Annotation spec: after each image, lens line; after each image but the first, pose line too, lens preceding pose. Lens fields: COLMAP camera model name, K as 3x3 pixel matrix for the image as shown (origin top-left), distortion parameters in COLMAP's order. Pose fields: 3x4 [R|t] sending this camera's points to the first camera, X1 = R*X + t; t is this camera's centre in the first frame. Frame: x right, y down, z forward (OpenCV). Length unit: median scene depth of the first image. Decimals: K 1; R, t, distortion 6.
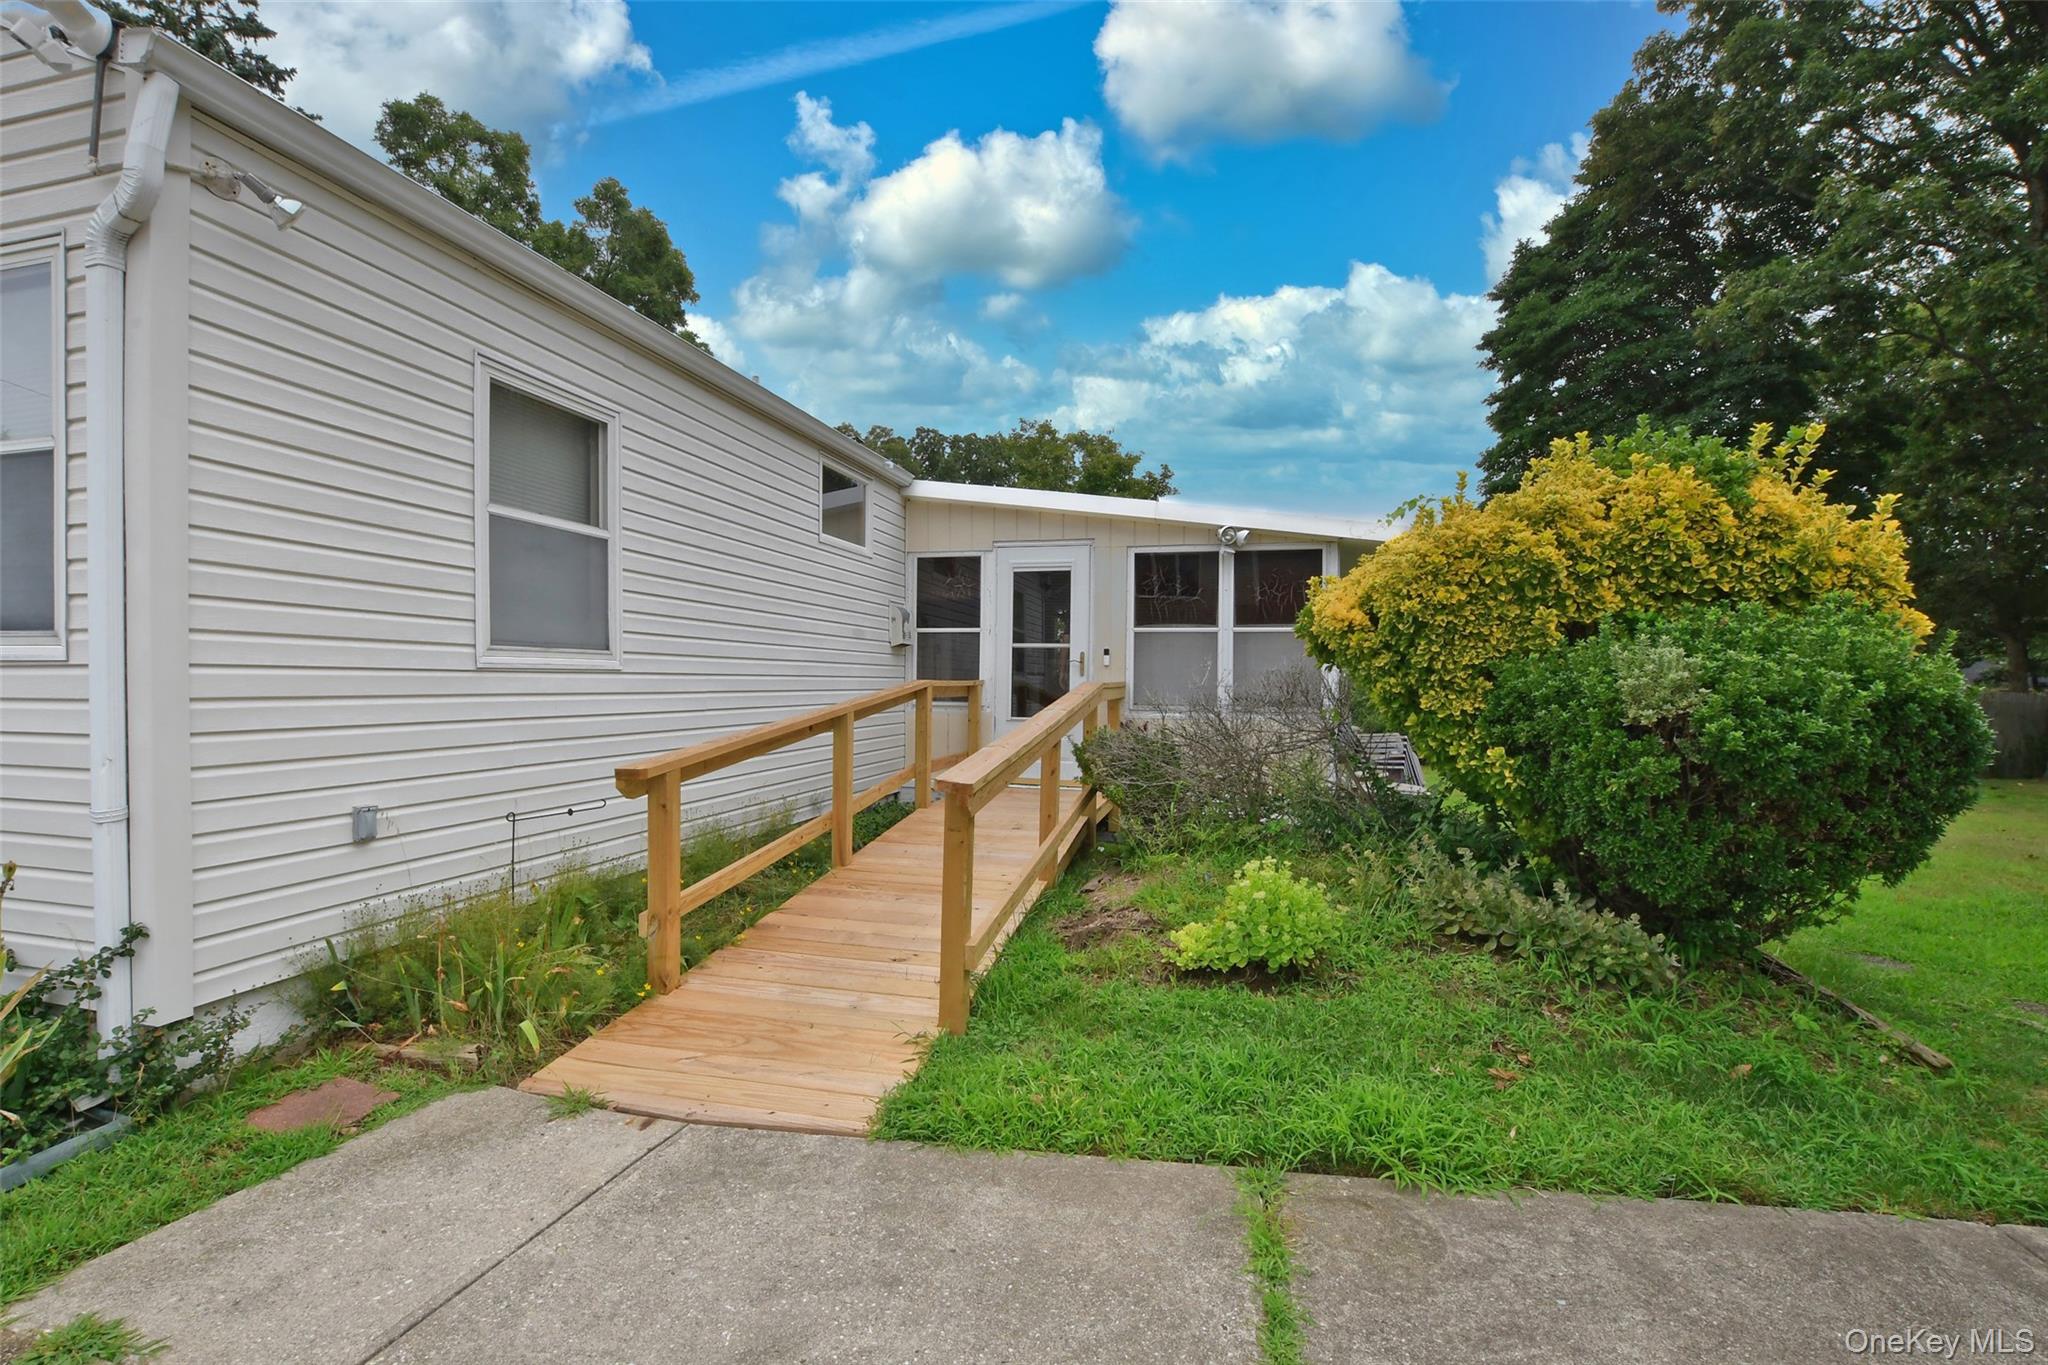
lens RADIAL K [[908.6, 0, 1006.9], [0, 908.6, 695.3], [0, 0, 1]] dist [-0.037650, 0.008029]
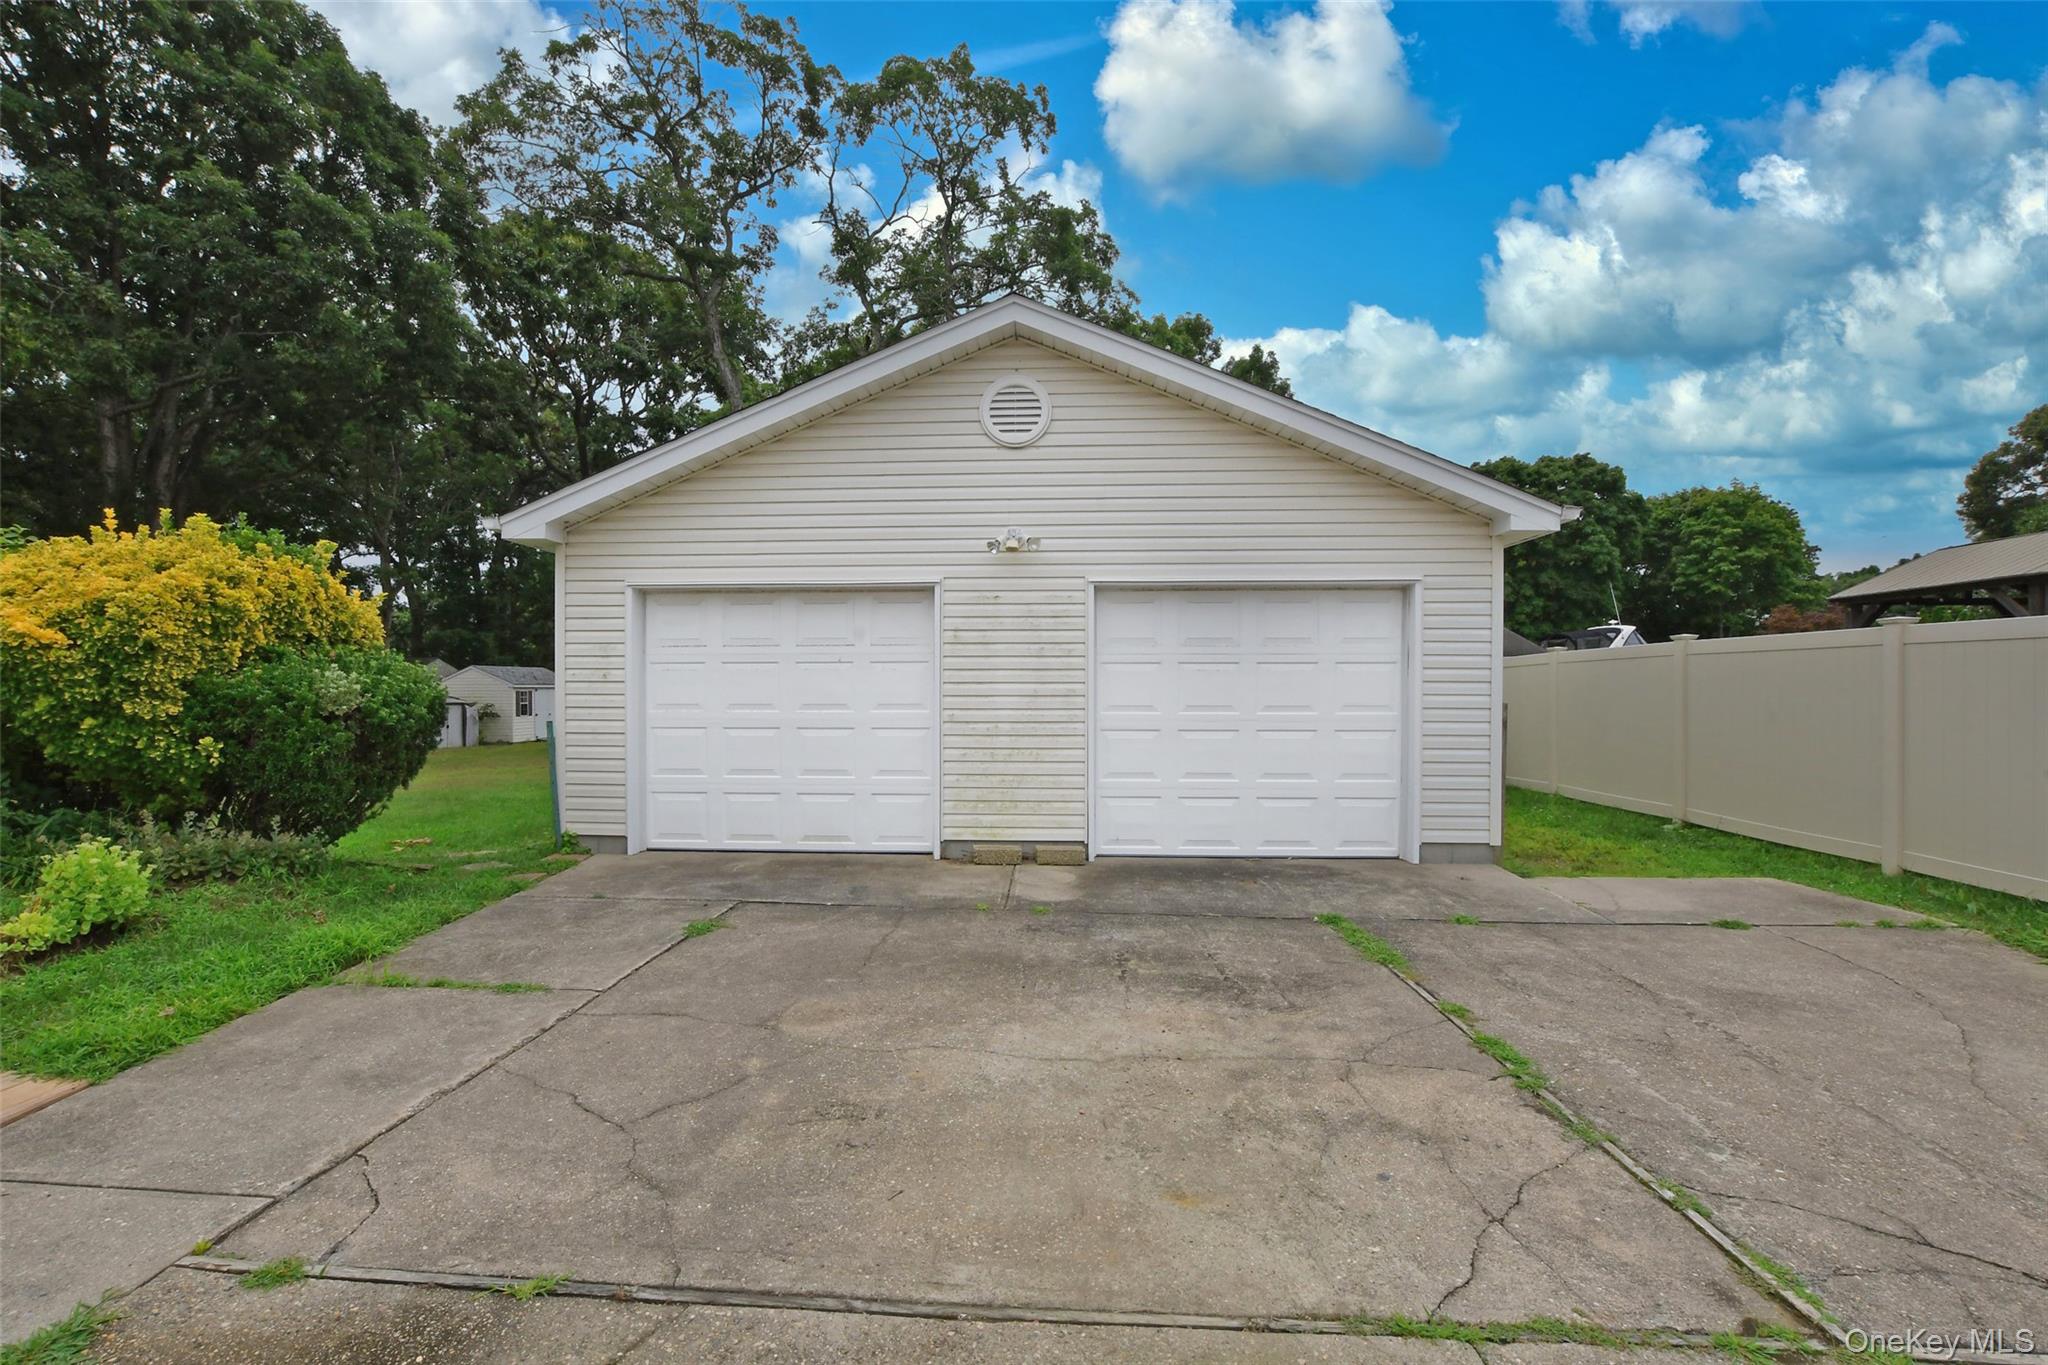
lens RADIAL K [[908.6, 0, 1006.9], [0, 908.6, 695.3], [0, 0, 1]] dist [-0.037650, 0.008029]
pose [[-0.196999, -0.013022, 0.980317, -1.160365], [0.017255, 0.999711, 0.016747, -0.010582], [-0.980252, 0.020215, -0.196718, 0.036394]]
